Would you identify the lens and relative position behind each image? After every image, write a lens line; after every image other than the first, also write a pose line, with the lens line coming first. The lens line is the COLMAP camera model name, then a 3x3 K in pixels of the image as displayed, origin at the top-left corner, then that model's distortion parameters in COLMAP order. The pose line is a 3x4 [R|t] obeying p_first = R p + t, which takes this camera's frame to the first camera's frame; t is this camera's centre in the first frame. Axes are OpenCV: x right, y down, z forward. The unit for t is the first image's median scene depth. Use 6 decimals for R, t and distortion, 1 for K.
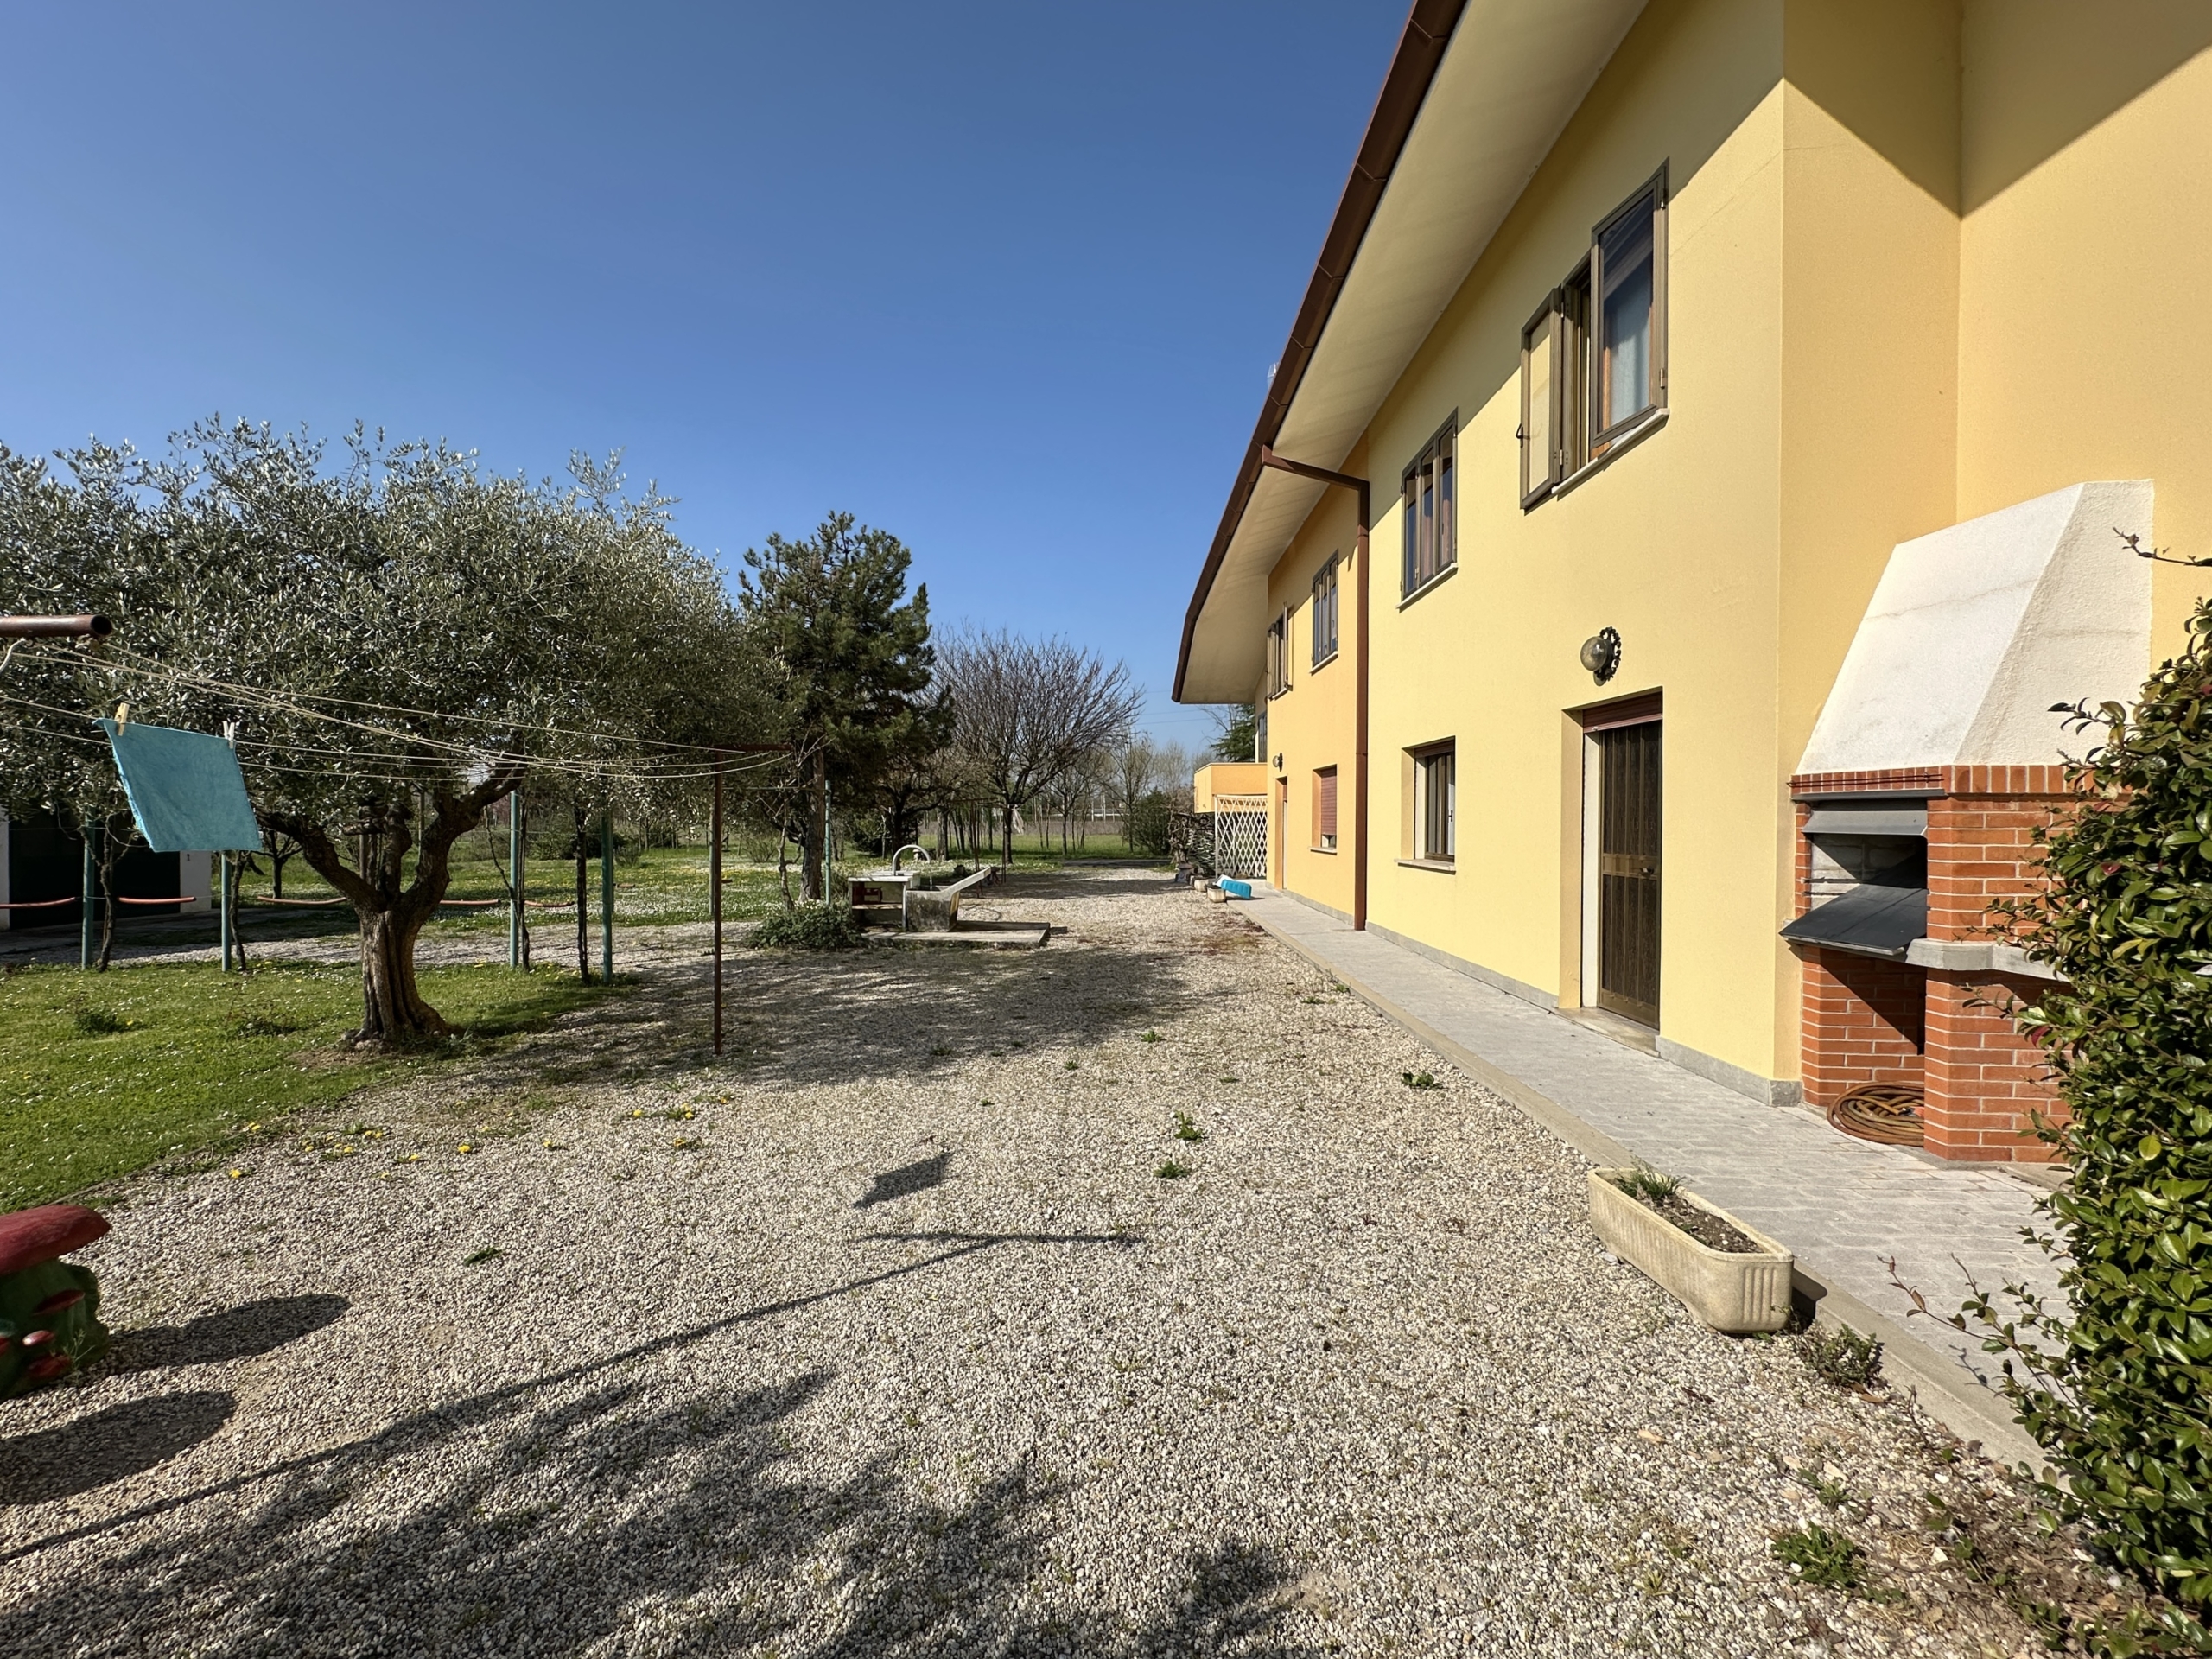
lens RADIAL K [[898.4, 0, 1103.7], [0, 898.4, 823.8], [0, 0, 1]] dist [-0.001102, -0.000164]
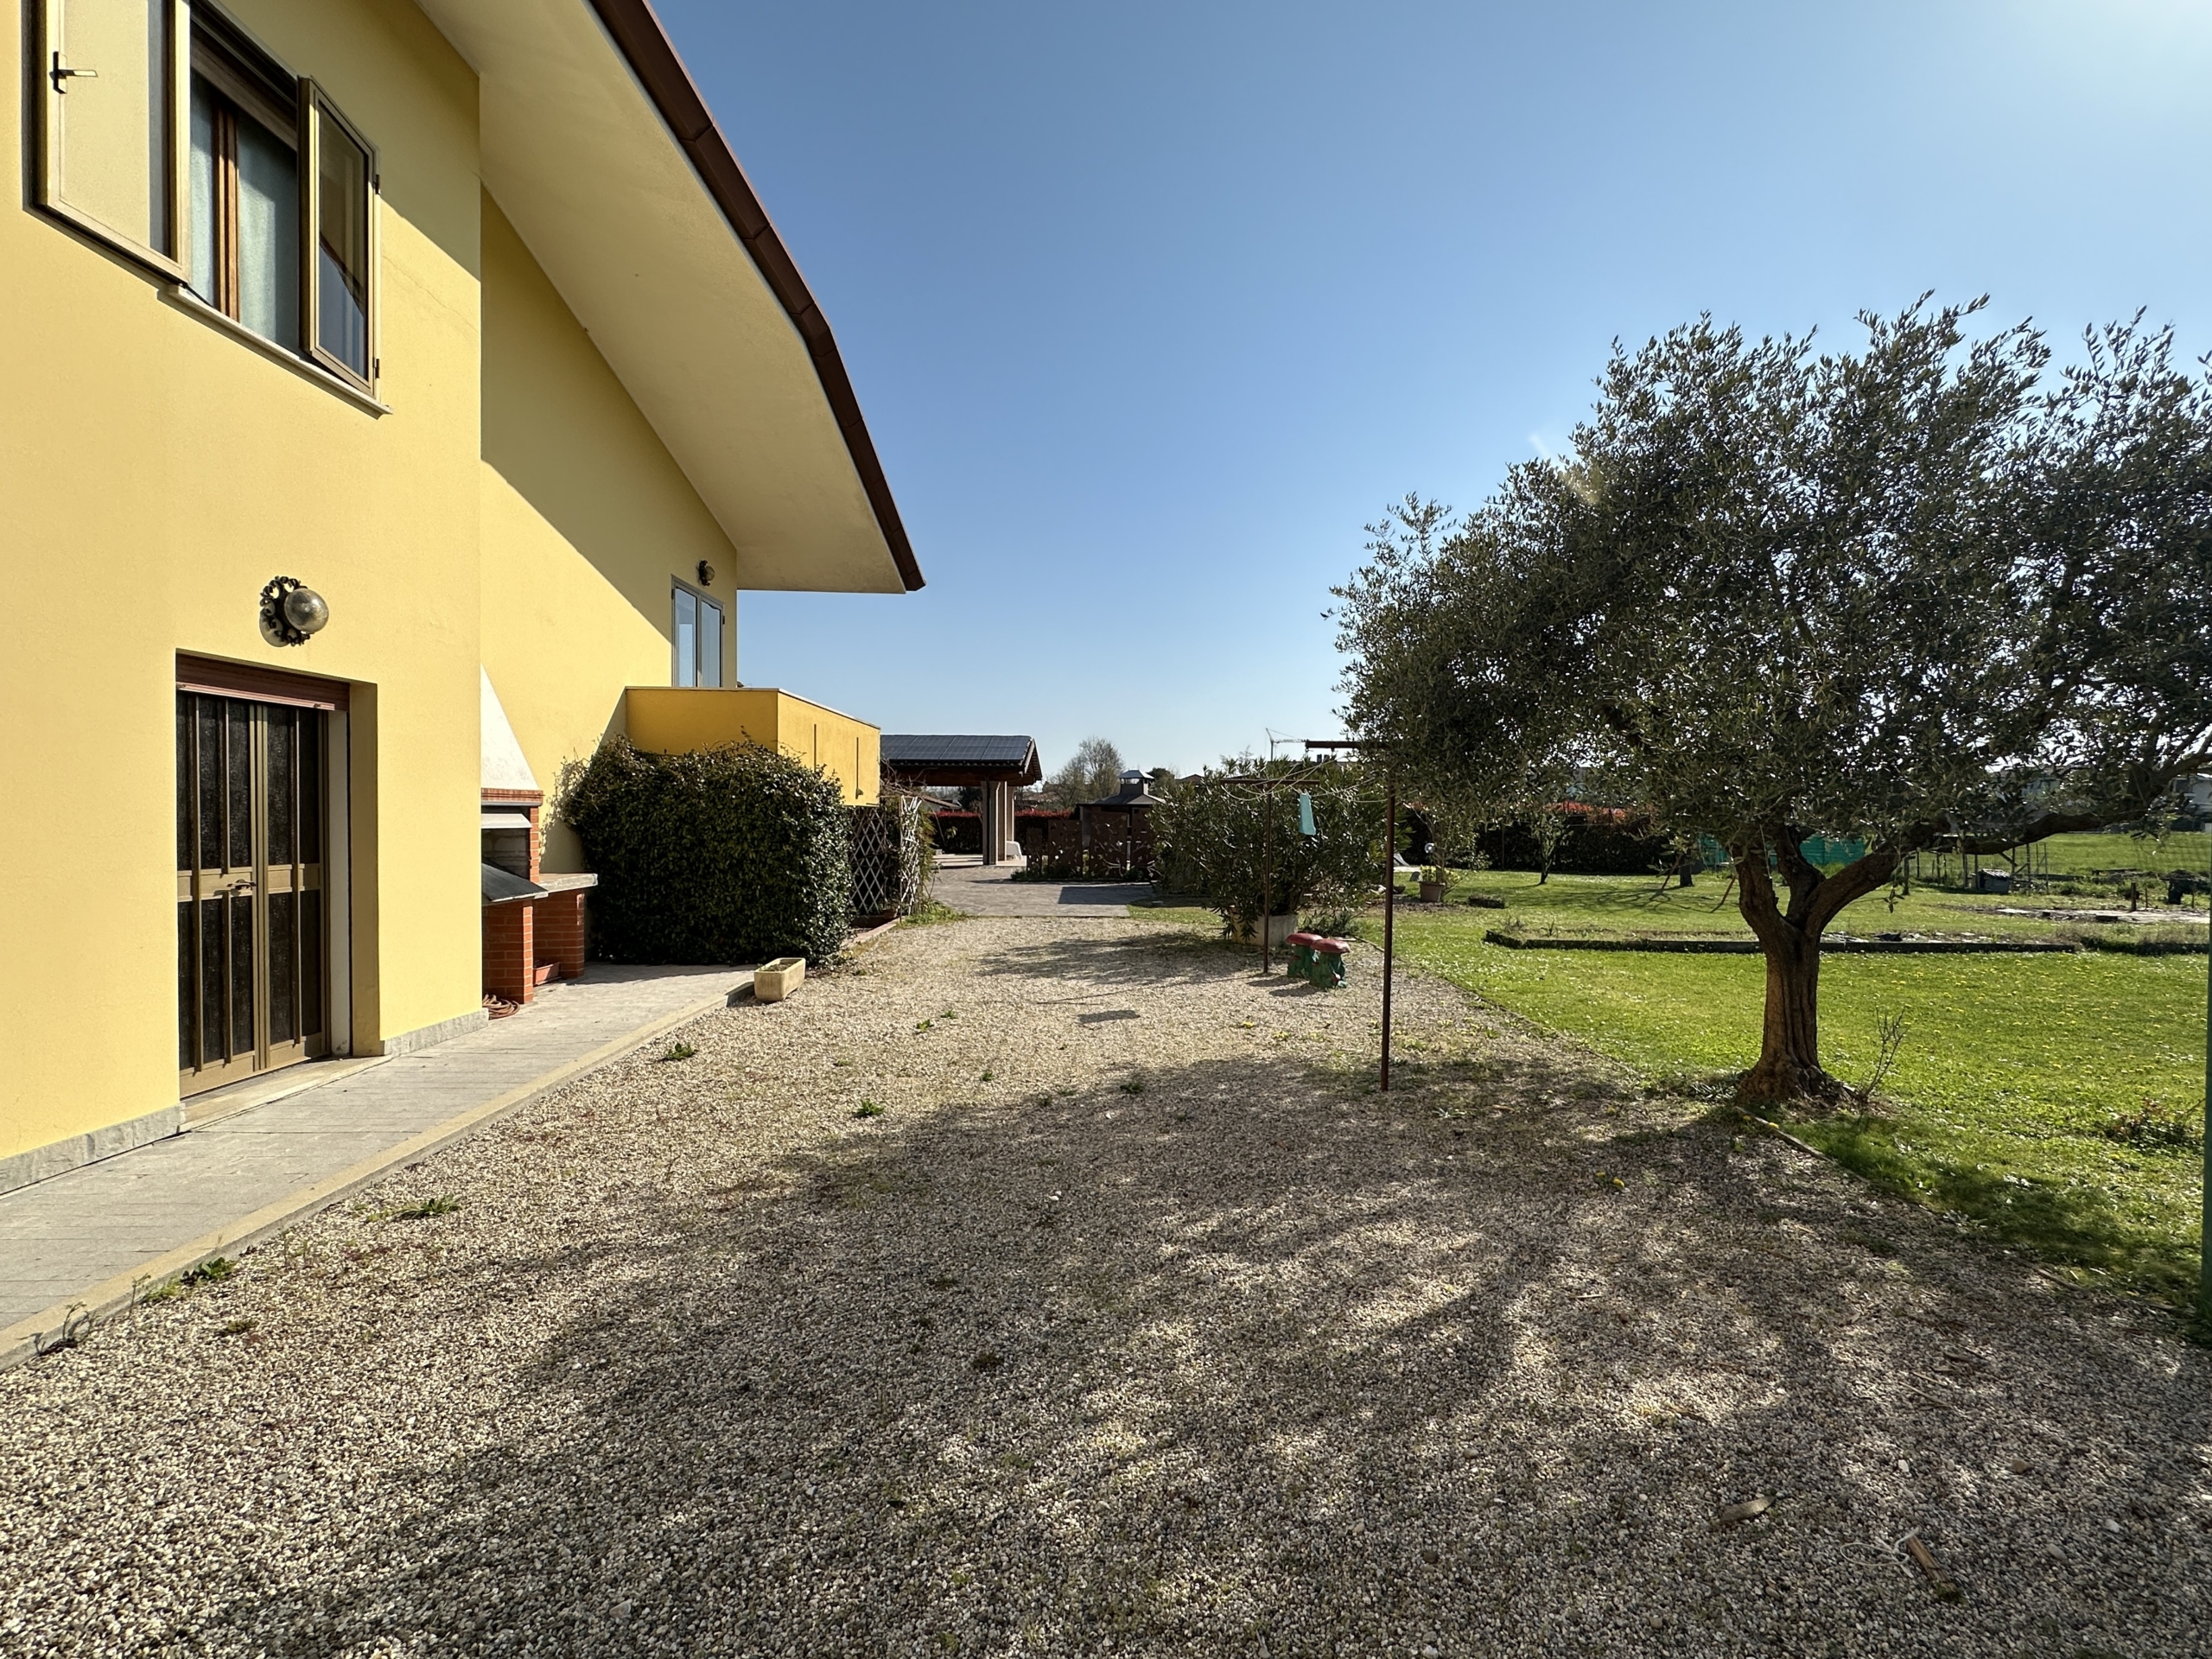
lens RADIAL K [[898.4, 0, 1103.7], [0, 898.4, 823.8], [0, 0, 1]] dist [-0.001102, -0.000164]
pose [[-0.999985, -0.000602, -0.005471, -0.156919], [-0.000689, 0.999873, 0.015900, -0.017446], [0.005461, 0.015904, -0.999859, 1.962043]]
